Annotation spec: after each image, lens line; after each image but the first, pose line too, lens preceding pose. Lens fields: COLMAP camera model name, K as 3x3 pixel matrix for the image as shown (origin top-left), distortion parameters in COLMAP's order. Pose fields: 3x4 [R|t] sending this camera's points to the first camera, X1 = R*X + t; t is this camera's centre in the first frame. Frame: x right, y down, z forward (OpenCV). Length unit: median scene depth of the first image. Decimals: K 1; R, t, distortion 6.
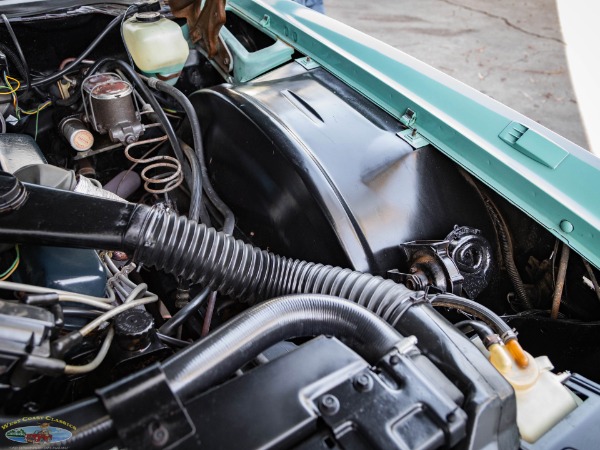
lens RADIAL K [[456.1, 0, 300.0], [0, 456.1, 225.0], [0, 0, 1]] dist [-0.004059, -0.004326]
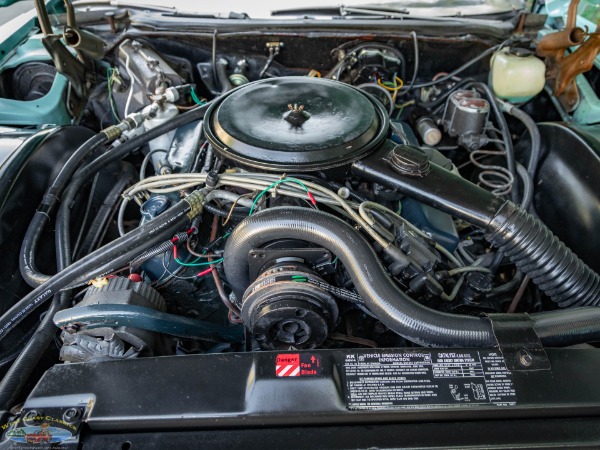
lens RADIAL K [[456.1, 0, 300.0], [0, 456.1, 225.0], [0, 0, 1]] dist [-0.004059, -0.004326]
pose [[0.866431, 0.325210, -0.378862, -0.237815], [-0.335277, 0.941219, 0.041175, 0.112887], [0.369983, 0.091348, 0.924537, -0.277650]]
